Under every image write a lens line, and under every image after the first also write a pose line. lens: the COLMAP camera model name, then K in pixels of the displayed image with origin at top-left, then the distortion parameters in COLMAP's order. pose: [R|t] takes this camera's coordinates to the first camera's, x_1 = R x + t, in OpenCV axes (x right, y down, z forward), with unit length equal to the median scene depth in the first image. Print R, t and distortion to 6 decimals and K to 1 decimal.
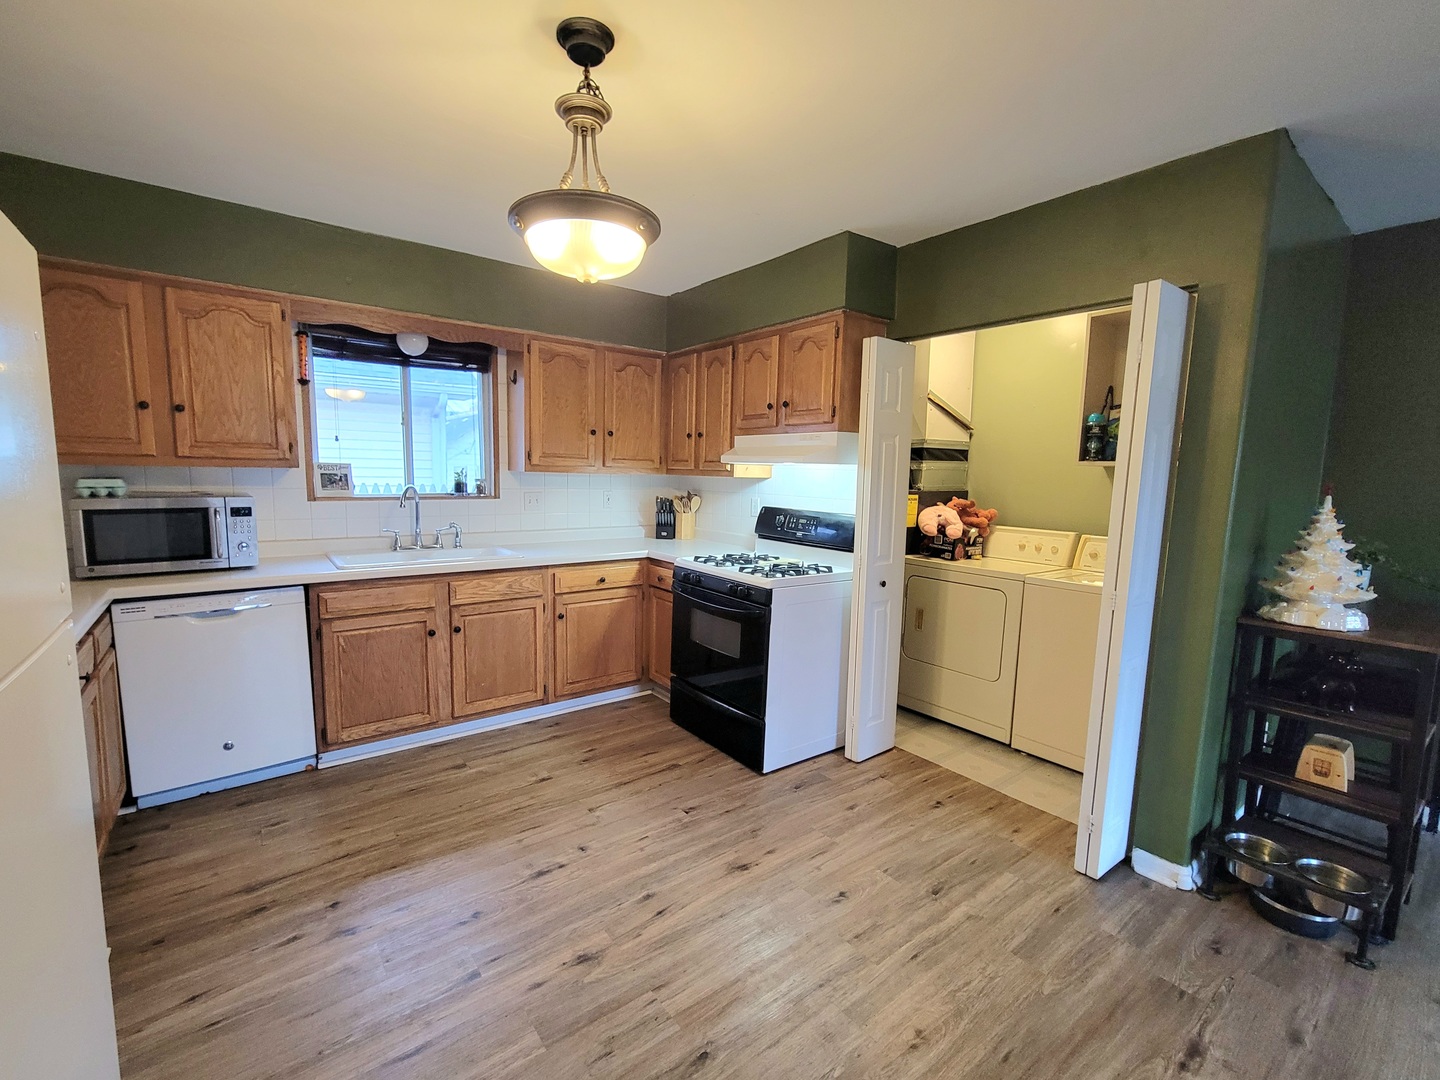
lens RADIAL K [[618.2, 0, 715.1], [0, 618.2, 550.6], [0, 0, 1]] dist [0.005143, -0.003898]
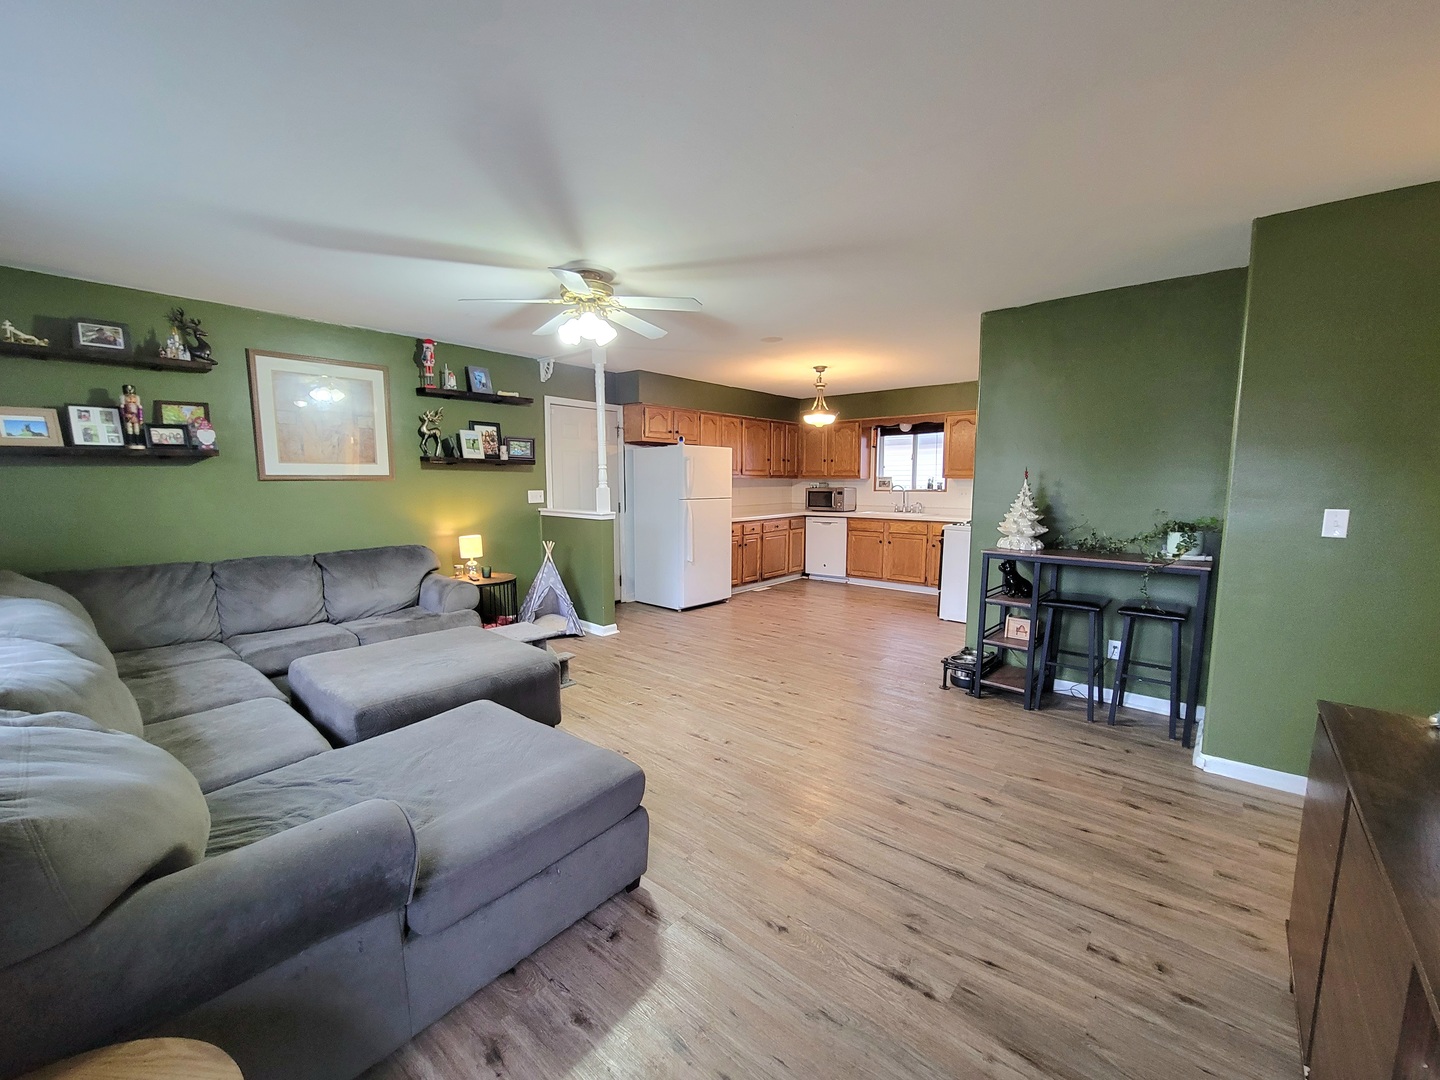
lens RADIAL K [[597.7, 0, 714.0], [0, 597.7, 546.5], [0, 0, 1]] dist [-0.000468, -0.002625]
pose [[0.208660, 0.089604, -0.973875, 2.218164], [-0.121937, 0.990407, 0.065000, 0.092925], [0.970357, 0.105189, 0.217584, -0.251021]]
